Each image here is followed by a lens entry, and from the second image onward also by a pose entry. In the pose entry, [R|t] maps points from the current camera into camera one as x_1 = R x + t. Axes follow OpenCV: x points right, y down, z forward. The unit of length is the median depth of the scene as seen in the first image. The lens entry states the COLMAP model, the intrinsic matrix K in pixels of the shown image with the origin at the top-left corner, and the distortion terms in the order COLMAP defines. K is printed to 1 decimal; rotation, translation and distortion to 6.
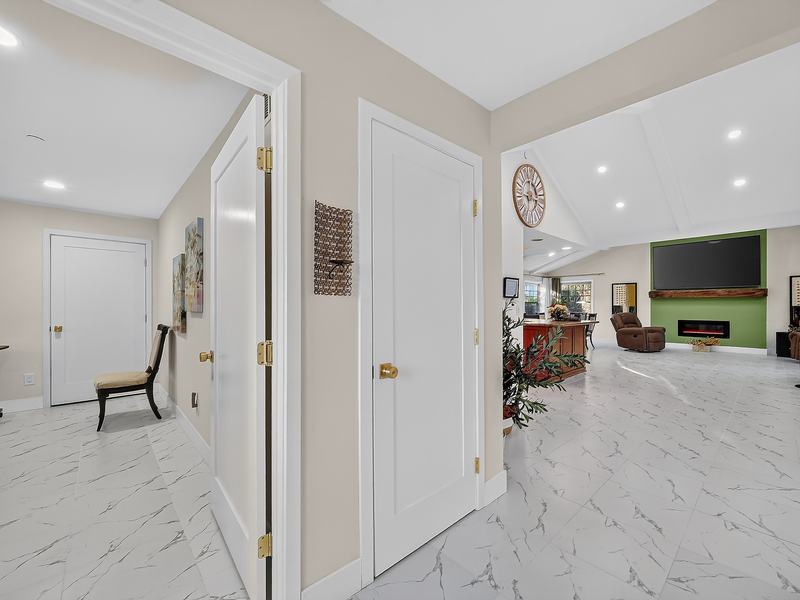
lens RADIAL K [[334.7, 0, 402.7], [0, 334.7, 305.5], [0, 0, 1]] dist [-0.013067, 0.001153]
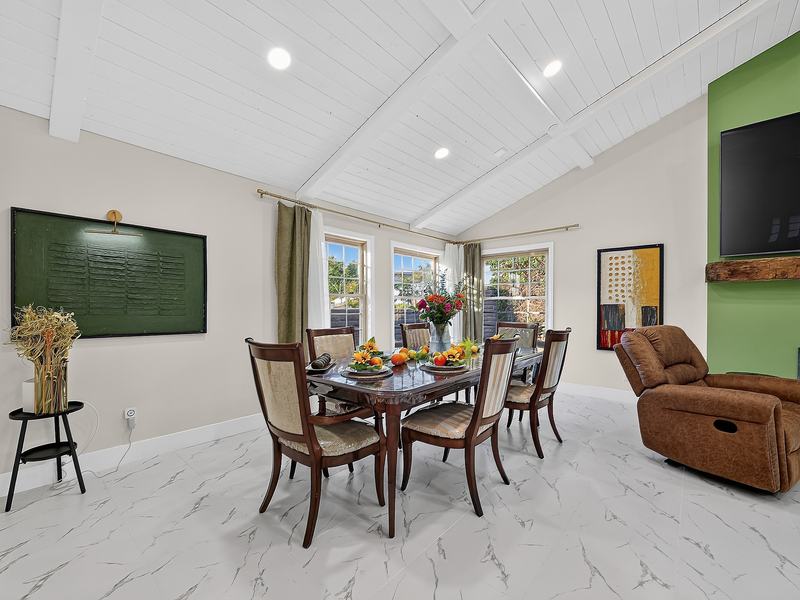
lens RADIAL K [[334.7, 0, 406.6], [0, 334.7, 315.1], [0, 0, 1]] dist [-0.013067, 0.001153]
pose [[0.990773, -0.000585, 0.135532, 0.412776], [-0.001972, 0.999823, 0.018732, 0.006428], [-0.135519, -0.018827, 0.990596, 0.752859]]
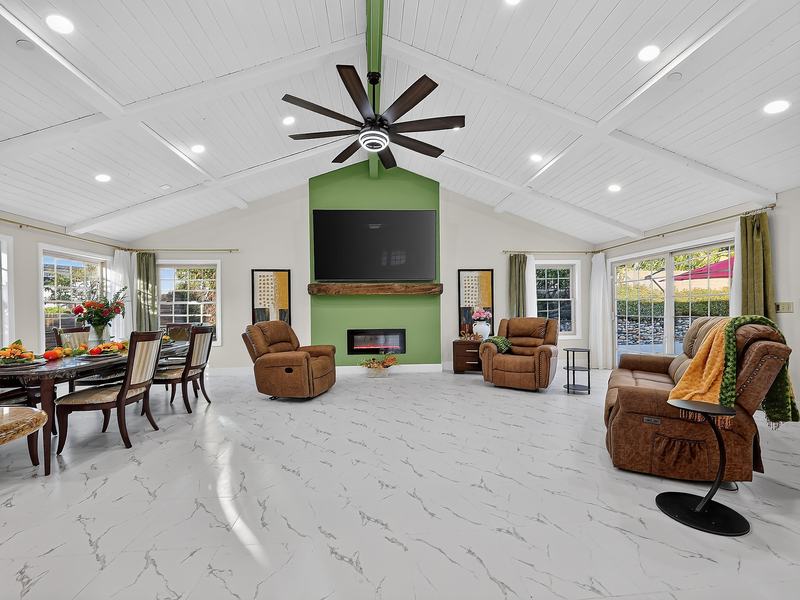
lens RADIAL K [[334.7, 0, 397.8], [0, 334.7, 309.7], [0, 0, 1]] dist [-0.013067, 0.001153]
pose [[0.602495, -0.005739, 0.798102, 0.389030], [0.010351, 0.999946, -0.000624, 0.006327], [-0.798055, 0.008637, 0.602522, 0.554238]]
